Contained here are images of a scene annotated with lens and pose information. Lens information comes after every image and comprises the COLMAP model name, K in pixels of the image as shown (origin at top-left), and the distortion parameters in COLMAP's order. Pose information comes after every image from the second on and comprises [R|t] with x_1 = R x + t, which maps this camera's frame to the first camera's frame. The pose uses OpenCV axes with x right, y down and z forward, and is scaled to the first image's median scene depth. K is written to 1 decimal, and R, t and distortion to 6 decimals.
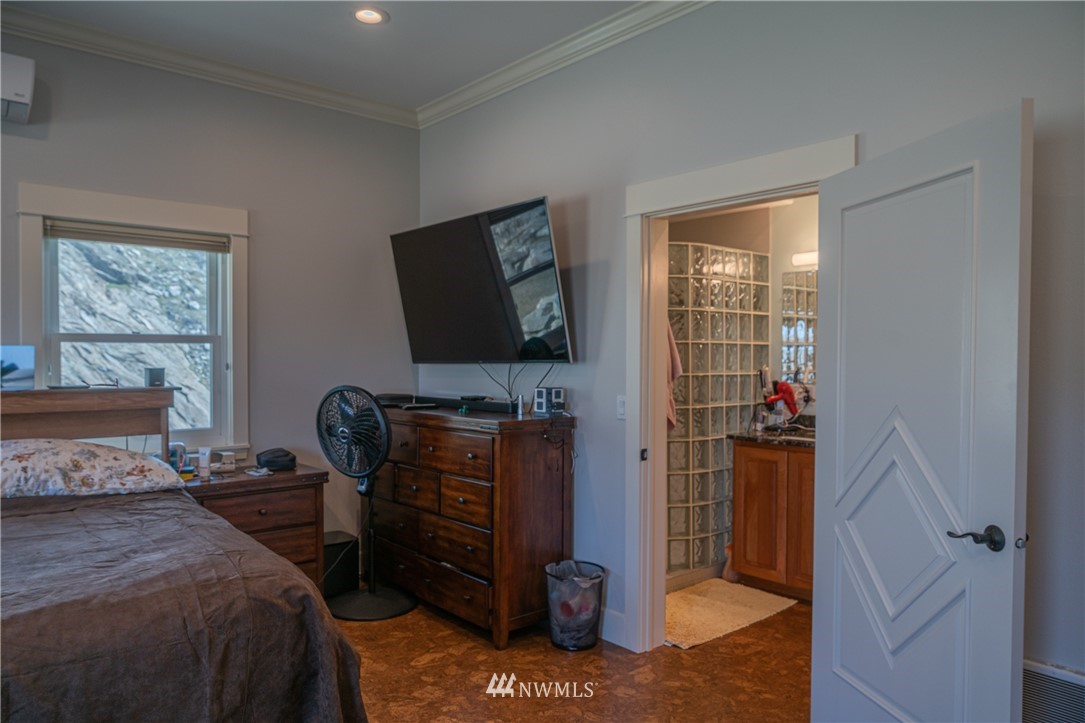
lens RADIAL K [[745.0, 0, 540.0], [0, 745.0, 362.4], [0, 0, 1]] dist [-0.022819, 0.007914]
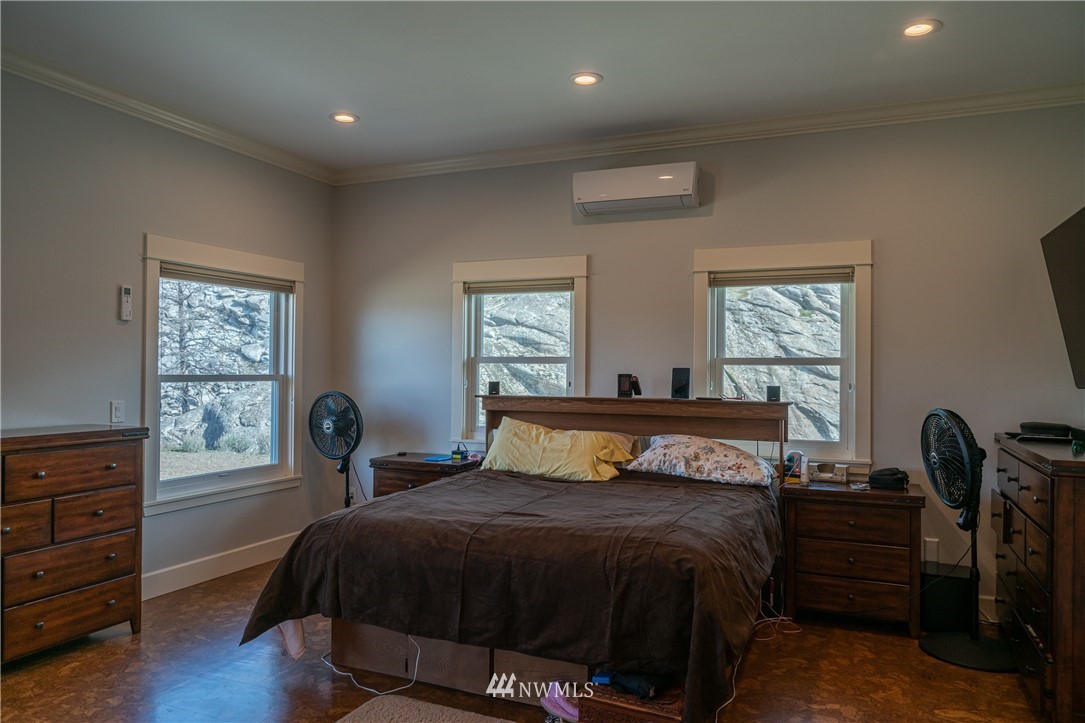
lens RADIAL K [[745.0, 0, 540.0], [0, 745.0, 362.4], [0, 0, 1]] dist [-0.022819, 0.007914]
pose [[0.423987, -0.012533, -0.905581, 0.425334], [-0.019436, 0.999548, -0.022933, 0.004333], [0.905460, 0.027324, 0.423552, 0.147852]]
